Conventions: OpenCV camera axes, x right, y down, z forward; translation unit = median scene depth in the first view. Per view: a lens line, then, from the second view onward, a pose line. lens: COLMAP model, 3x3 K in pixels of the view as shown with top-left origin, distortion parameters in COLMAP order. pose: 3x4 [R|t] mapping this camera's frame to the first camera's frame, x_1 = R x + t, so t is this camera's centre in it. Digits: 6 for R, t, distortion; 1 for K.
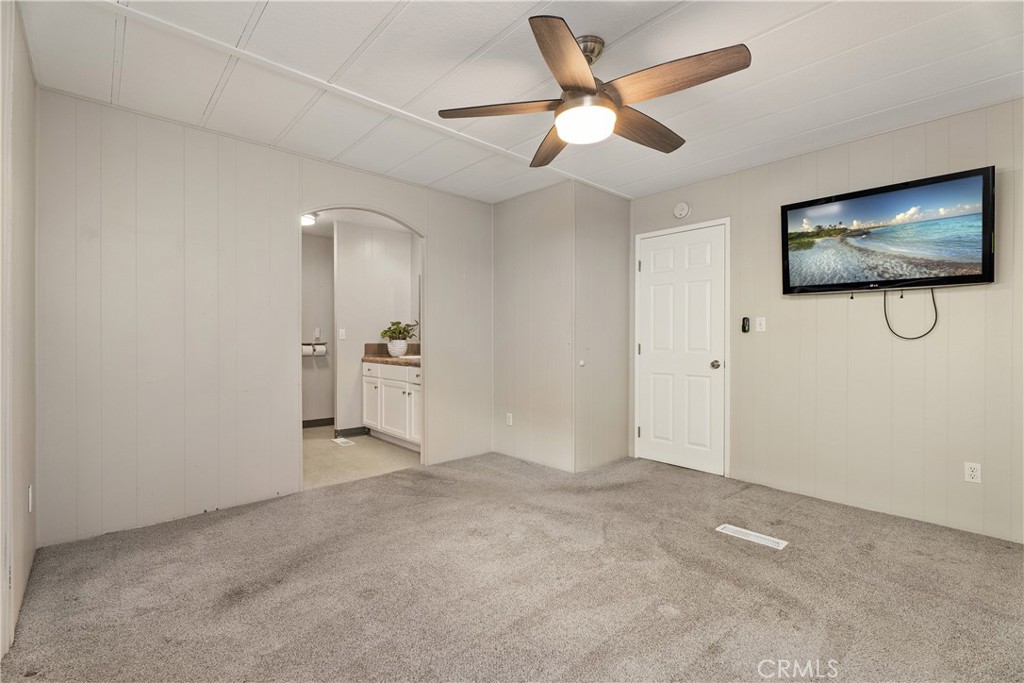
lens RADIAL K [[453.8, 0, 508.8], [0, 453.8, 340.4], [0, 0, 1]] dist [0.003666, -0.003023]
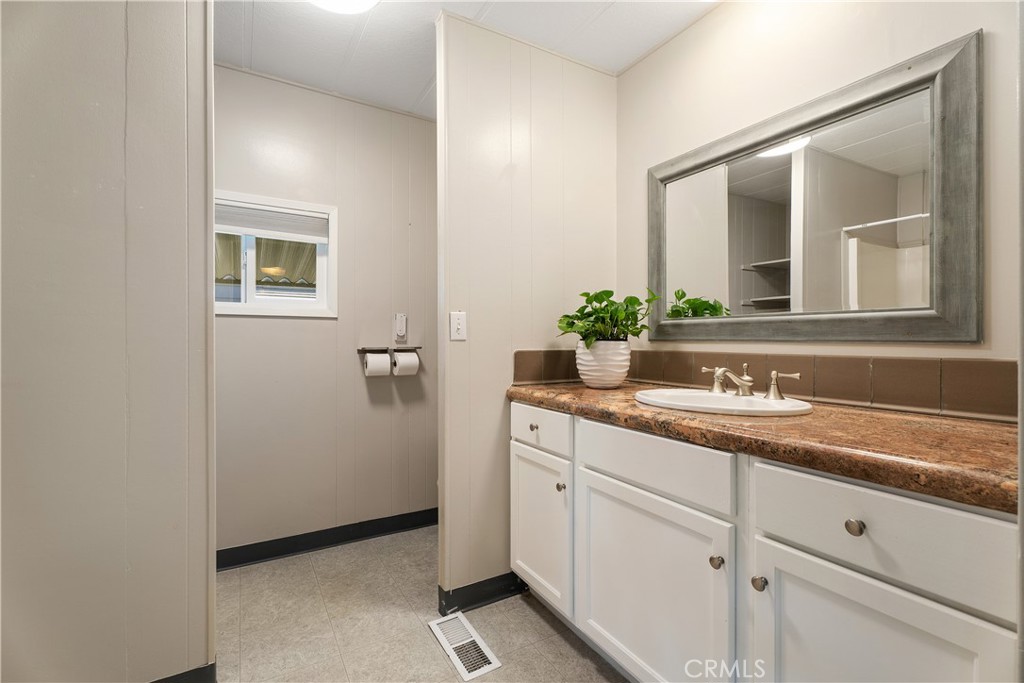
lens RADIAL K [[453.8, 0, 513.4], [0, 453.8, 339.6], [0, 0, 1]] dist [0.003666, -0.003023]
pose [[0.980391, 0.001286, -0.197057, -0.243642], [-0.001806, 0.999995, -0.002457, -0.001158], [0.197053, 0.002765, 0.980389, 0.631313]]
